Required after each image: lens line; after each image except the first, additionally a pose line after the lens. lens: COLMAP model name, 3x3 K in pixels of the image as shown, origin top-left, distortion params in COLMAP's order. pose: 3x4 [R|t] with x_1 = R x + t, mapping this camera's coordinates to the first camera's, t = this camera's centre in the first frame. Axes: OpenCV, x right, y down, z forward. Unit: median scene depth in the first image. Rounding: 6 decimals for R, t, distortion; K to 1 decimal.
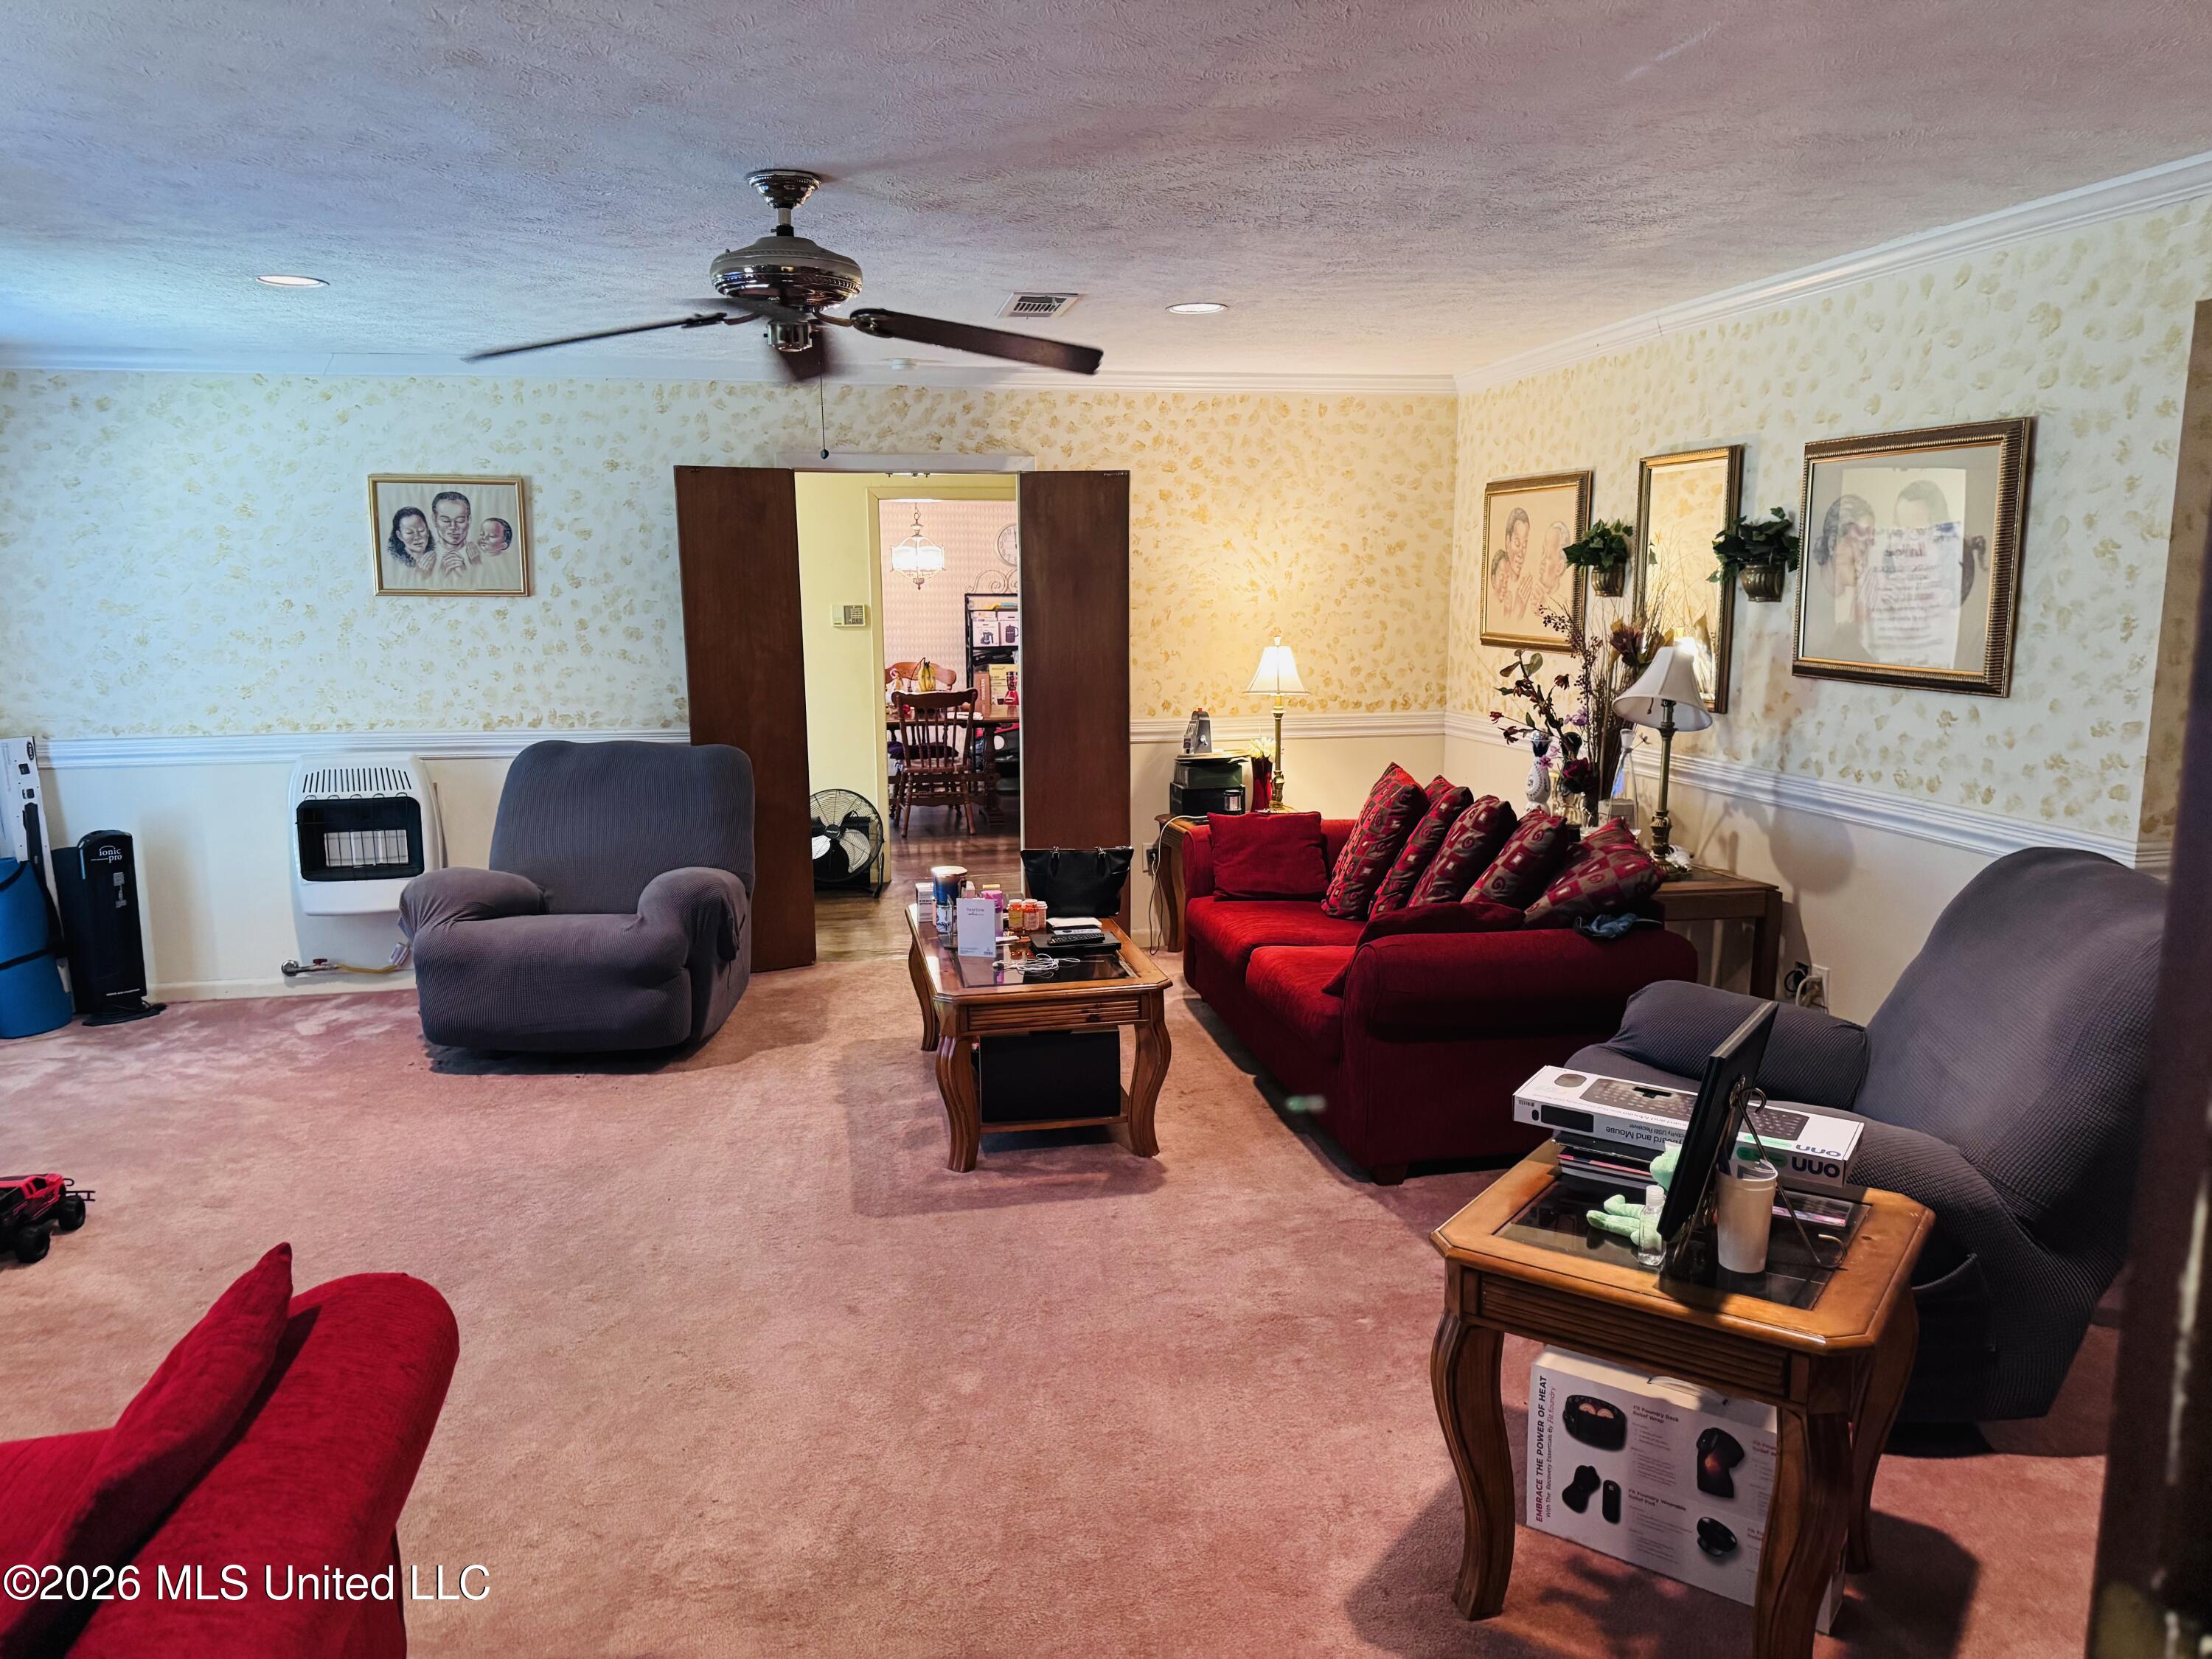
lens RADIAL K [[1549.9, 0, 1103.9], [0, 1549.9, 833.3], [0, 0, 1]] dist [-0.041814, 0.004038]
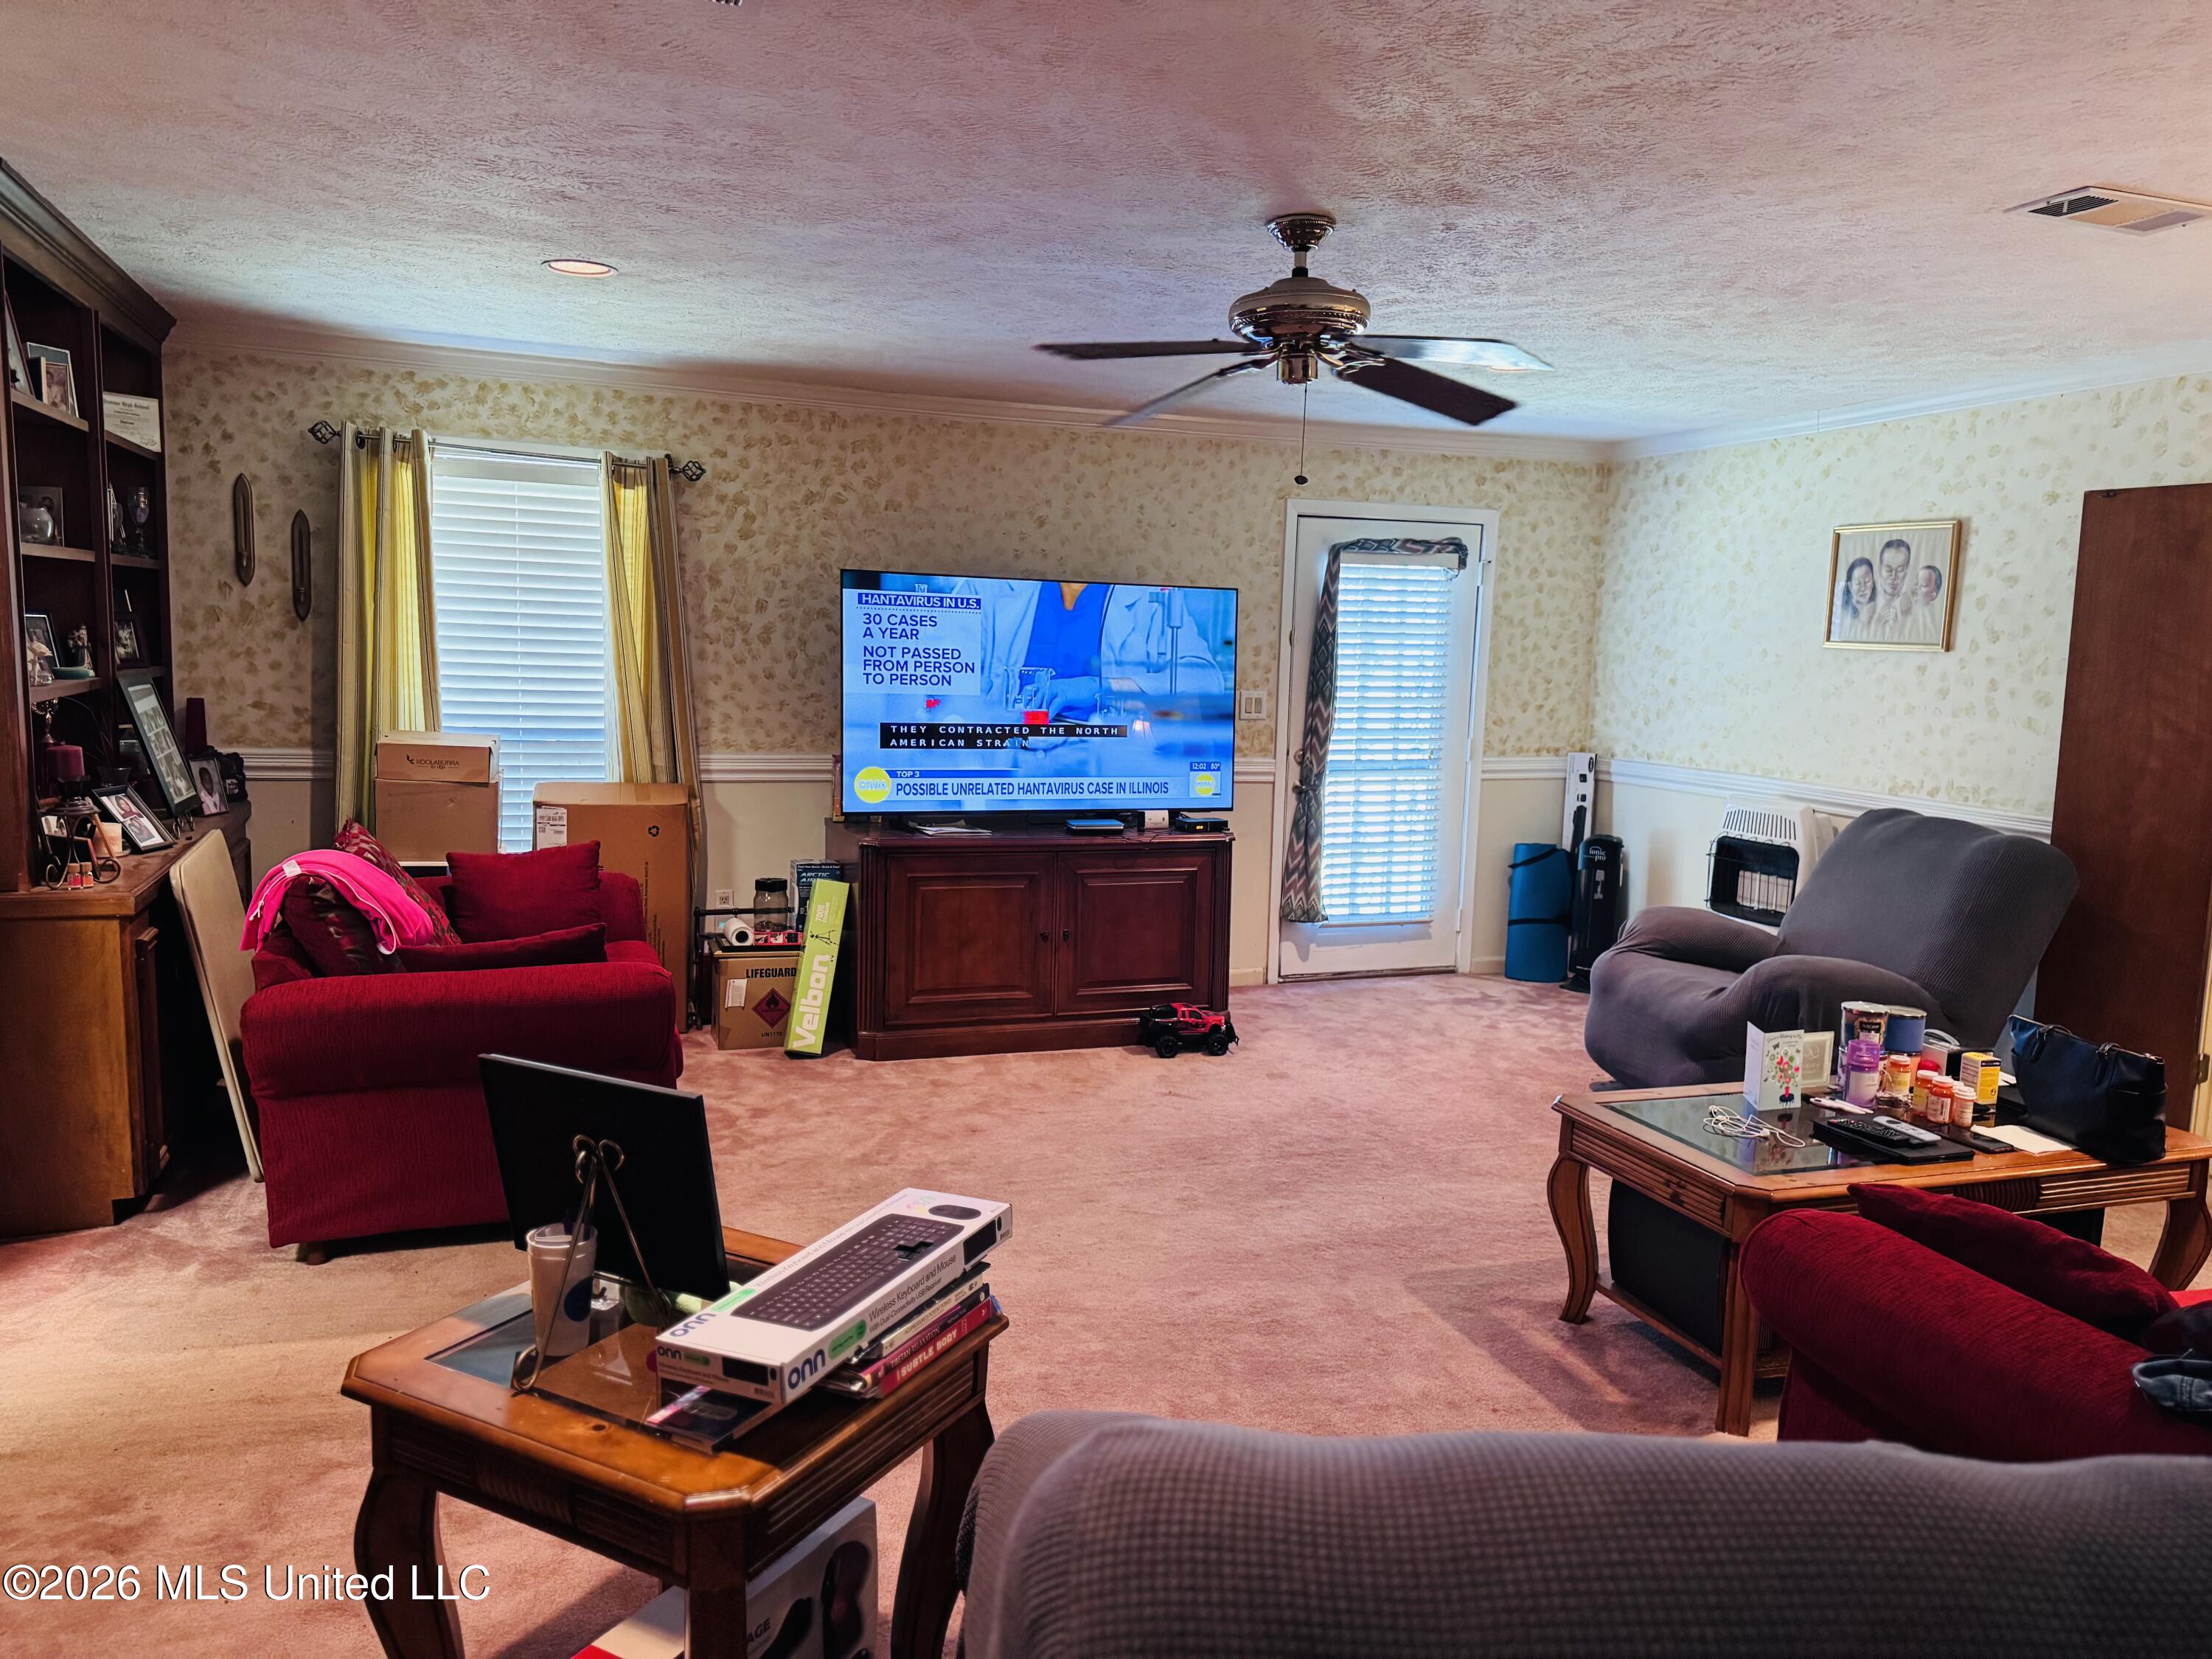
lens RADIAL K [[1549.9, 0, 1104.0], [0, 1549.9, 826.8], [0, 0, 1]] dist [-0.041814, 0.004038]
pose [[0.105014, 0.120532, -0.987139, 0.474266], [-0.180577, 0.978438, 0.100260, -0.055620], [0.977939, 0.167726, 0.124515, 0.434933]]
